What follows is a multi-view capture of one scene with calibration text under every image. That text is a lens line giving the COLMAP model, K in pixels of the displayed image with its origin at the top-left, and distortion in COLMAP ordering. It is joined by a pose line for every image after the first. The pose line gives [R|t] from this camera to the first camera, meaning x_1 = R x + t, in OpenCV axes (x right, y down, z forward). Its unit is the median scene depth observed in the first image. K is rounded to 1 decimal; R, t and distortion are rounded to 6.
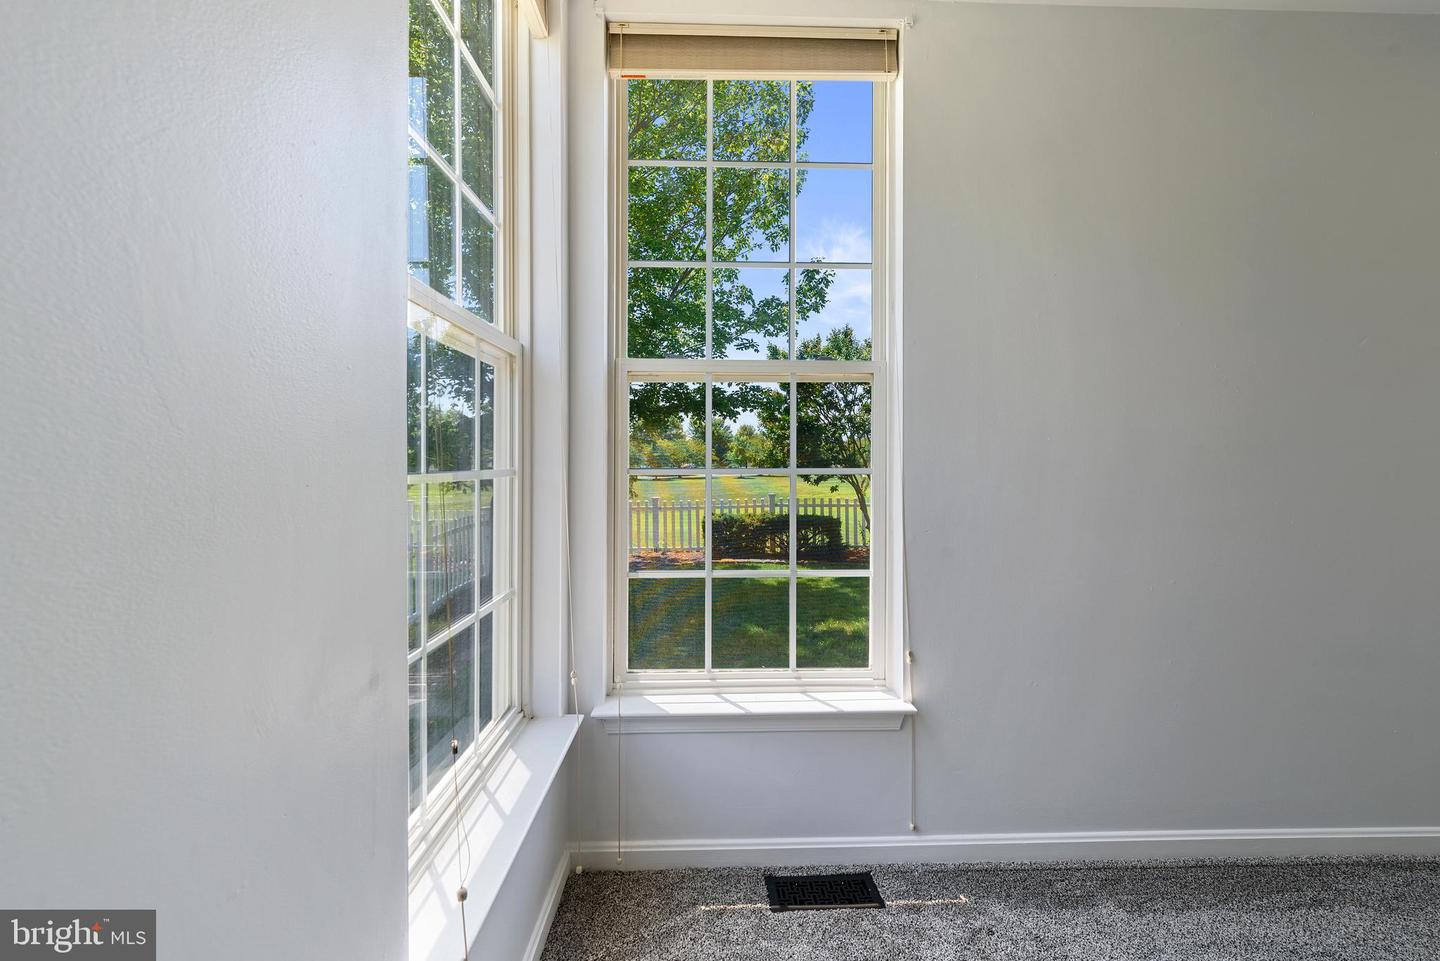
lens RADIAL K [[631.6, 0, 722.4], [0, 631.6, 472.8], [0, 0, 1]] dist [0.005137, -0.000255]
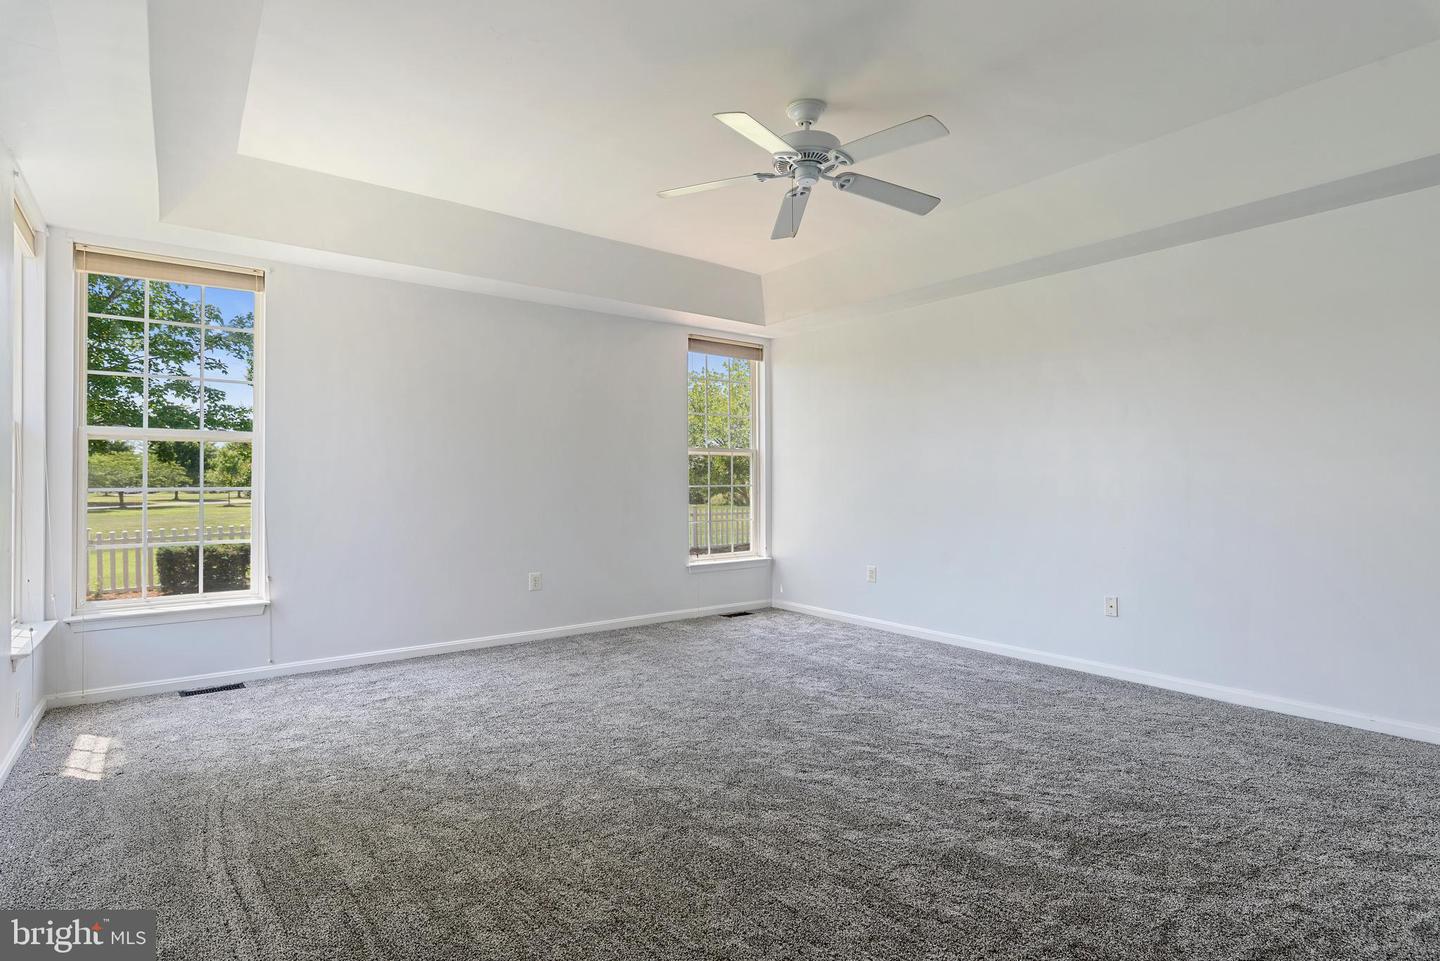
lens RADIAL K [[727.9, 0, 723.8], [0, 727.9, 472.7], [0, 0, 1]] dist [0.002356, -0.000001]
pose [[0.812723, 0.003249, 0.582642, 0.110655], [0.015157, 0.999528, -0.026717, 0.031611], [-0.582454, 0.030545, 0.812290, -1.696922]]
